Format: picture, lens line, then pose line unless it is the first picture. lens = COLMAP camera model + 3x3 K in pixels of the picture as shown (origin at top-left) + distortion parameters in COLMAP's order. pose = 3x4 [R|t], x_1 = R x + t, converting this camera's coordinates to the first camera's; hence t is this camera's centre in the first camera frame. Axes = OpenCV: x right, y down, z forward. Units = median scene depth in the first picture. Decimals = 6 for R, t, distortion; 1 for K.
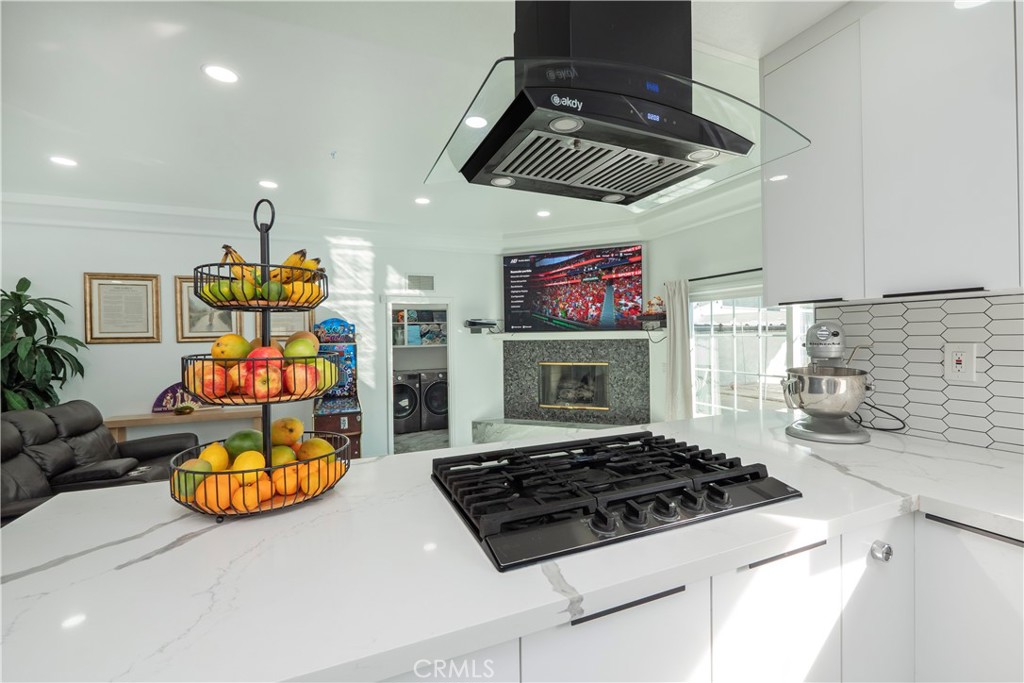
lens RADIAL K [[431.3, 0, 511.4], [0, 431.3, 336.4], [0, 0, 1]] dist [0.001044, 0.000250]
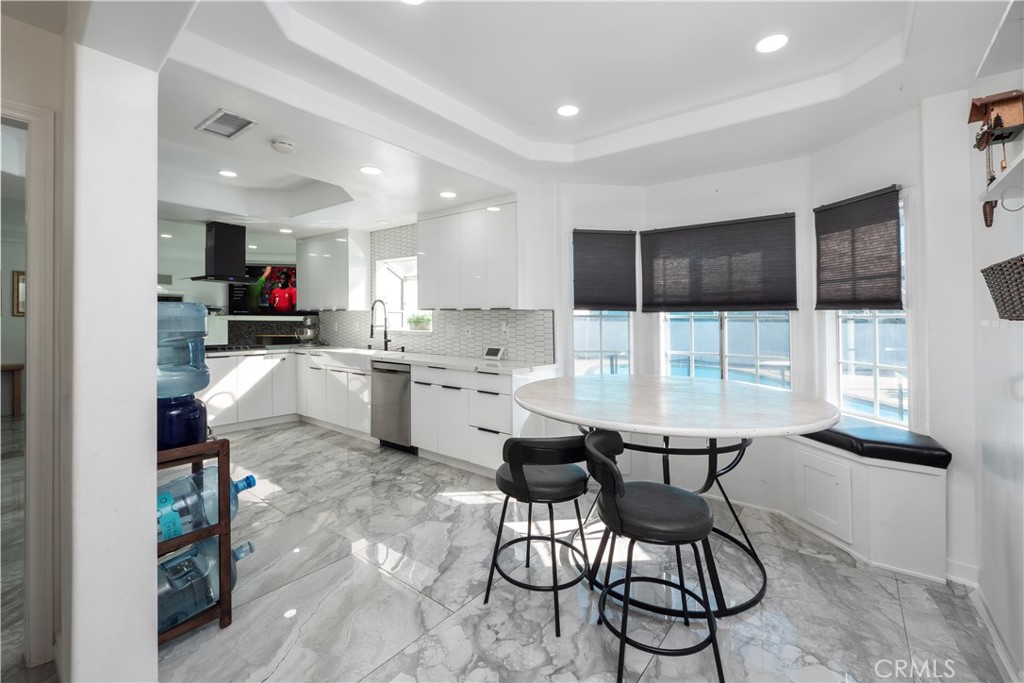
lens RADIAL K [[446.0, 0, 519.3], [0, 446.0, 317.6], [0, 0, 1]] dist [-0.001472, -0.000100]
pose [[0.878532, 0.027750, 0.476876, 0.148338], [-0.023645, 0.999614, -0.014608, -0.001028], [-0.477097, 0.001558, 0.878849, -0.956443]]
